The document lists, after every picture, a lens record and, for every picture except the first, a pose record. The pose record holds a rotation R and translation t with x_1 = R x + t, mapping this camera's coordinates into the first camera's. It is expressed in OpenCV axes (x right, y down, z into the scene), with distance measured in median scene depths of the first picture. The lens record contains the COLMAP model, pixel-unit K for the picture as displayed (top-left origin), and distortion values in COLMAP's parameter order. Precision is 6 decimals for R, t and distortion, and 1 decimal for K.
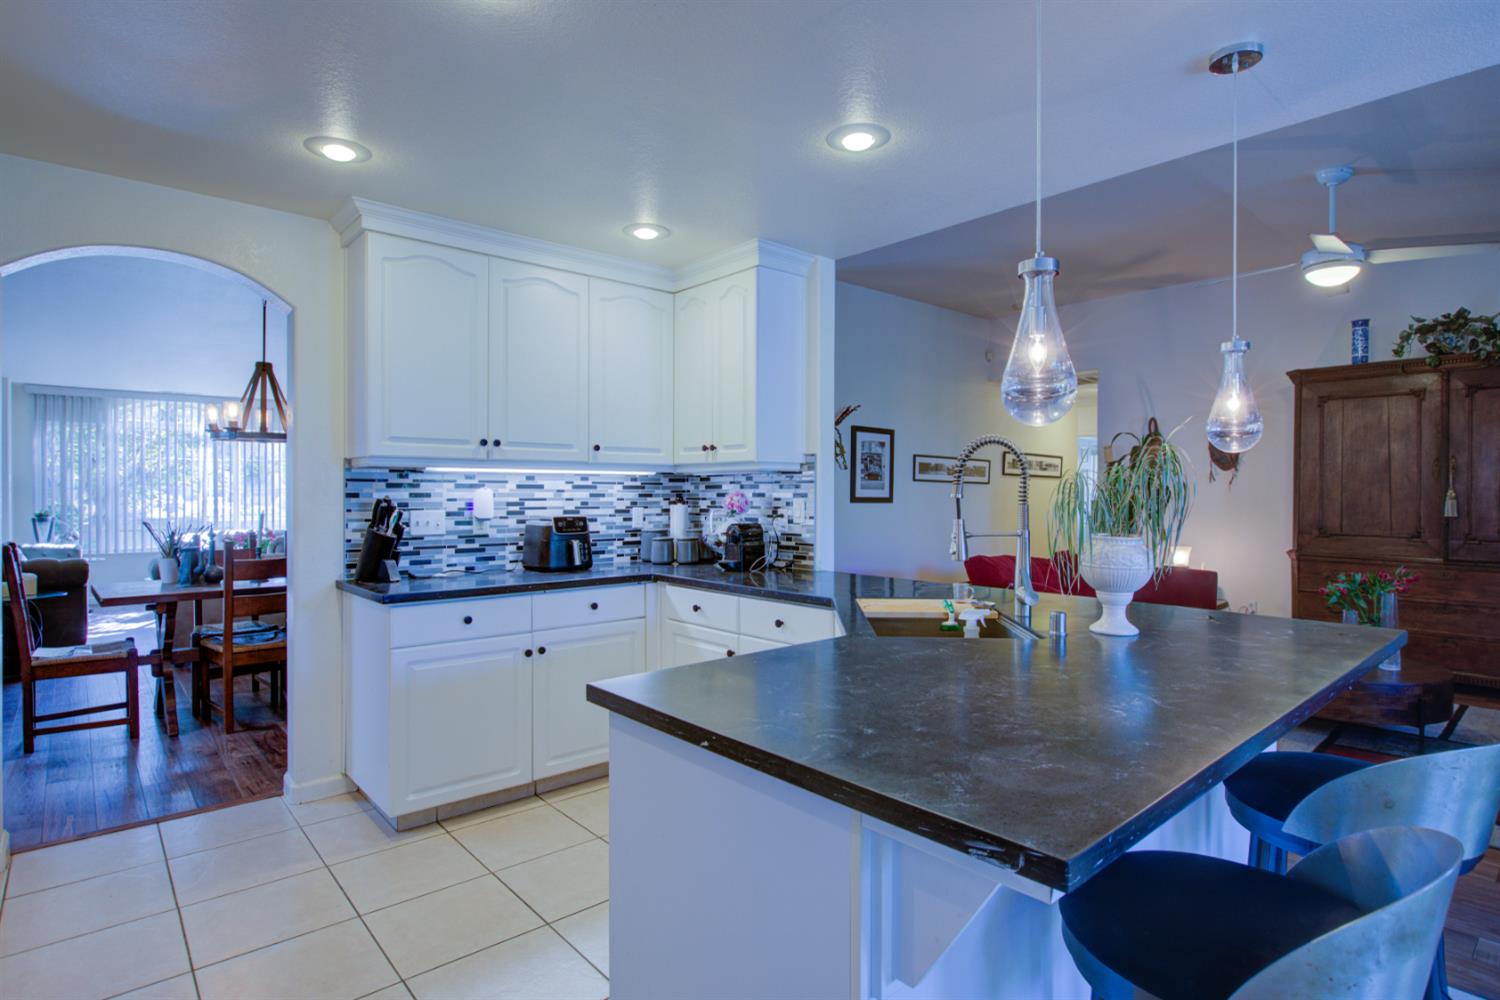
lens RADIAL K [[776.8, 0, 750.0], [0, 776.8, 500.0], [0, 0, 1]] dist [-0.001823, 0.000187]
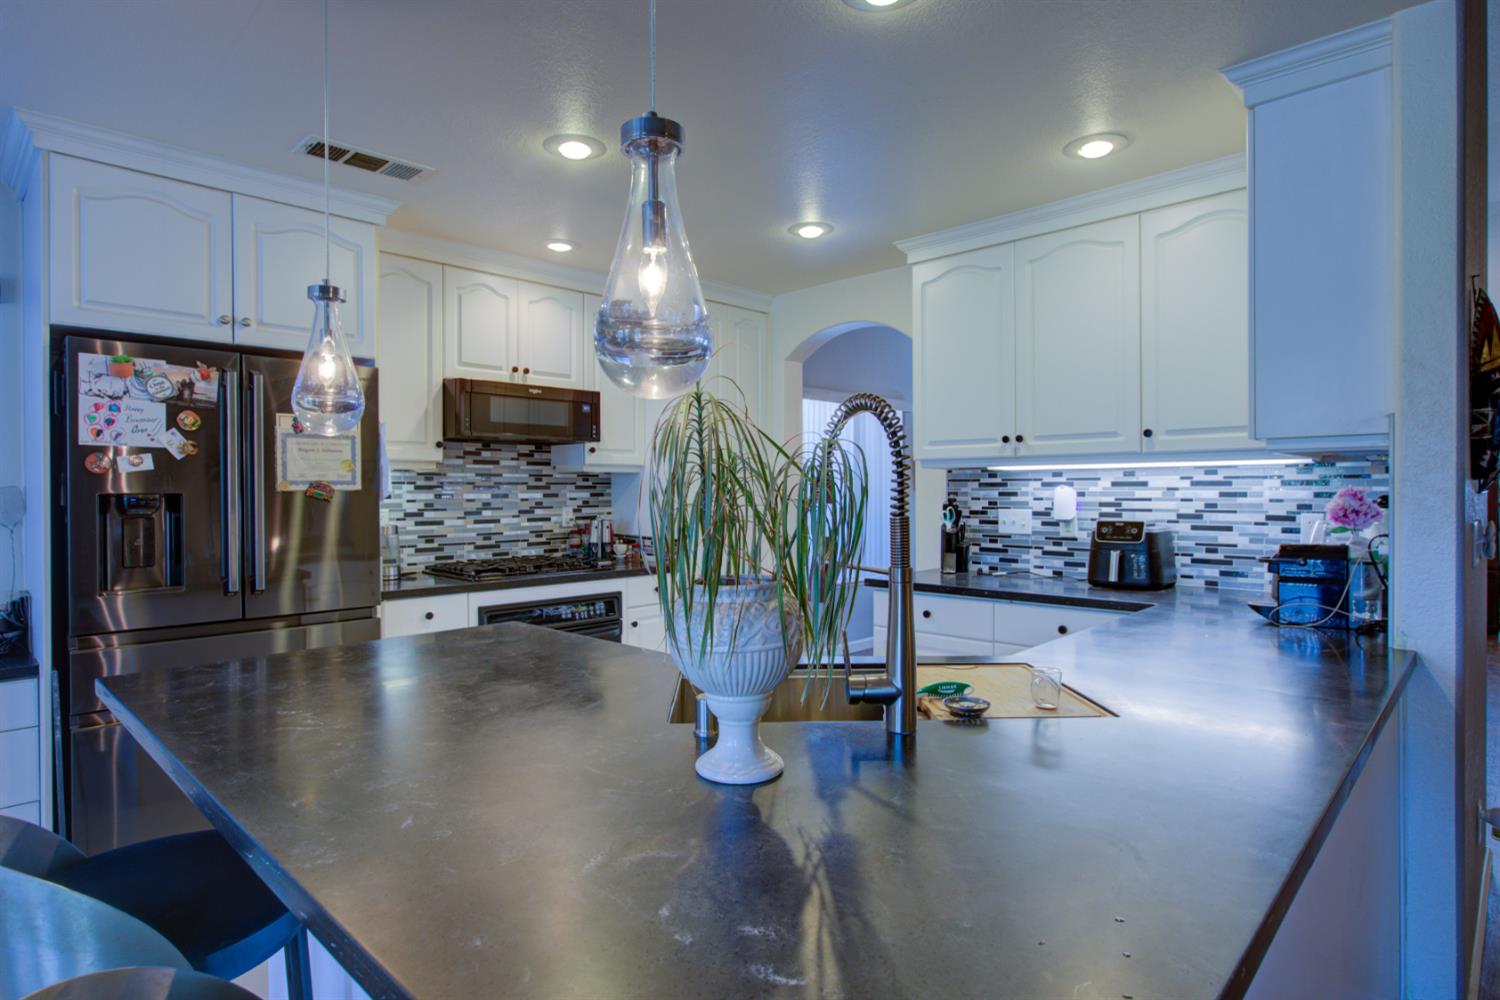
lens RADIAL K [[809.5, 0, 748.7], [0, 809.5, 494.7], [0, 0, 1]] dist [-0.000621, 0.000819]
pose [[0.079042, 0.003740, -0.996864, 0.504387], [-0.005672, 0.999978, 0.003302, -0.005826], [0.996855, 0.005393, 0.079062, 0.484714]]
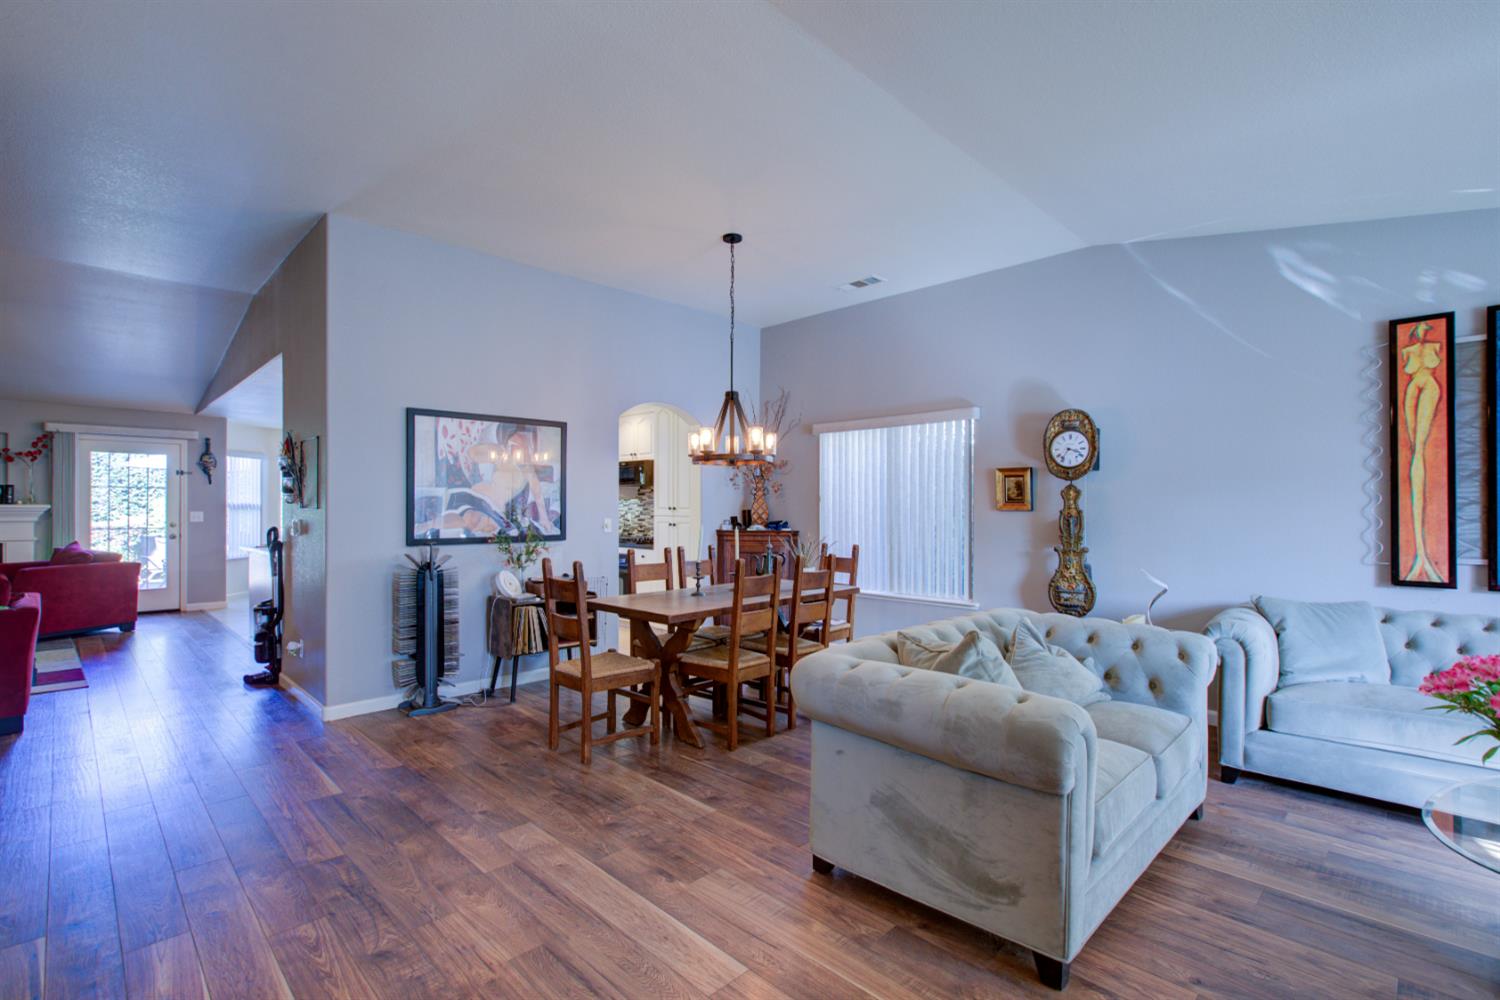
lens RADIAL K [[692.2, 0, 753.0], [0, 692.2, 506.2], [0, 0, 1]] dist [-0.004642, -0.000791]
pose [[-0.998023, -0.004790, -0.062659, -0.649477], [-0.005424, 0.999936, 0.009955, -0.027590], [0.062607, 0.010275, -0.997985, 2.160964]]
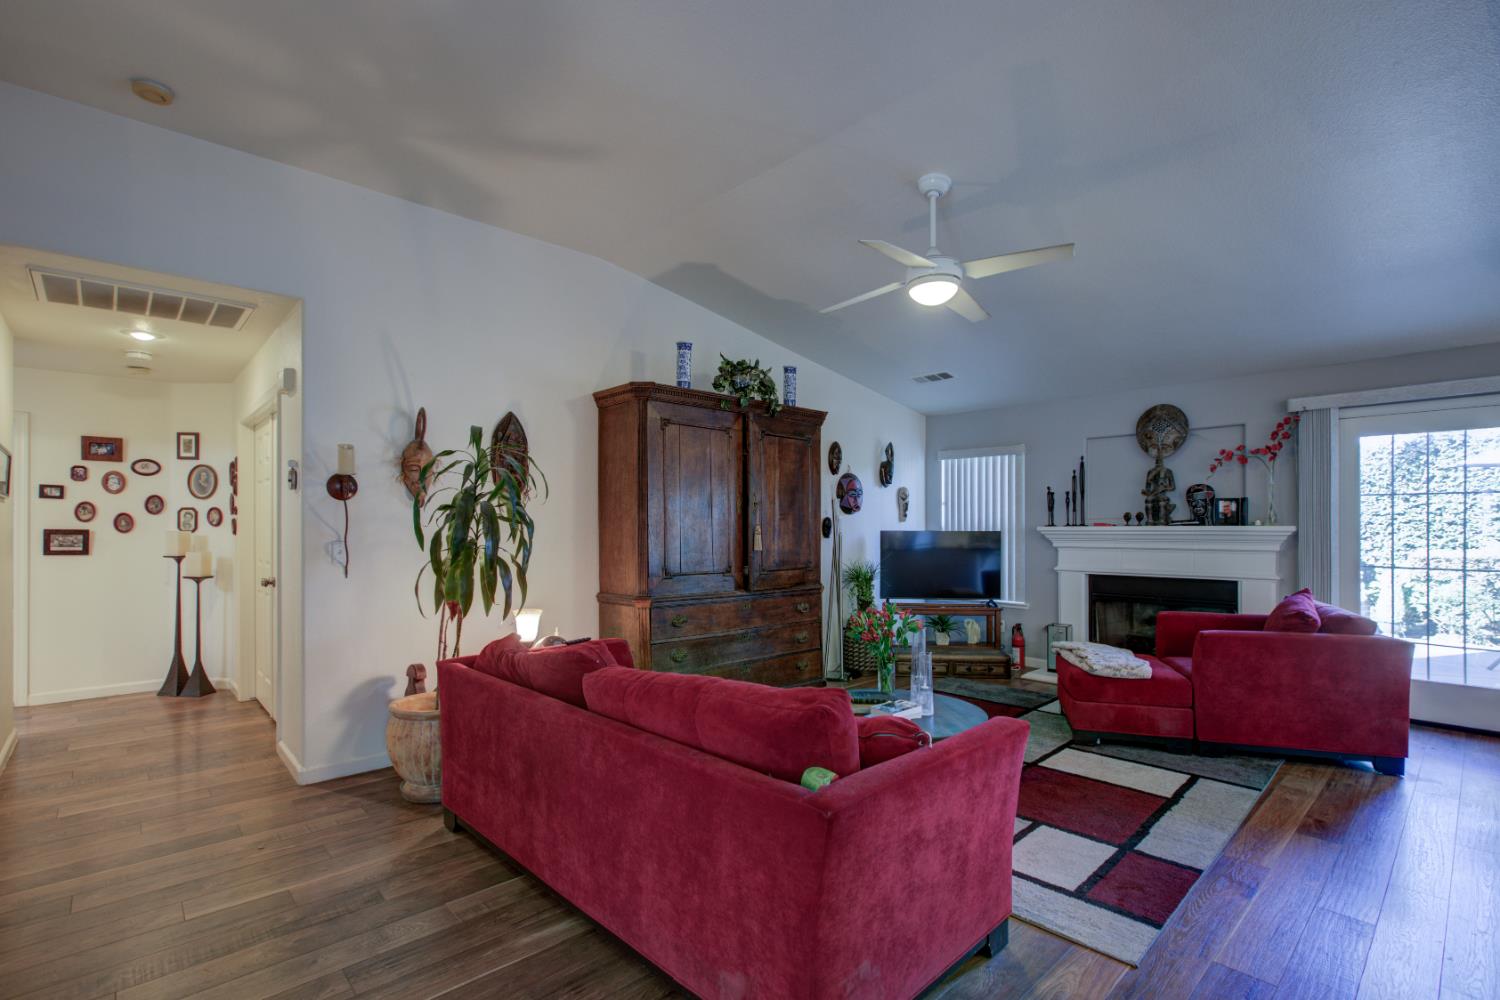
lens RADIAL K [[704.2, 0, 757.4], [0, 704.2, 524.2], [0, 0, 1]] dist [-0.003090, 0.000057]
pose [[-0.037491, 0.003701, 0.999290, -0.077110], [0.011009, 0.999934, -0.003291, -0.012863], [-0.999236, 0.010878, -0.037529, 1.204389]]
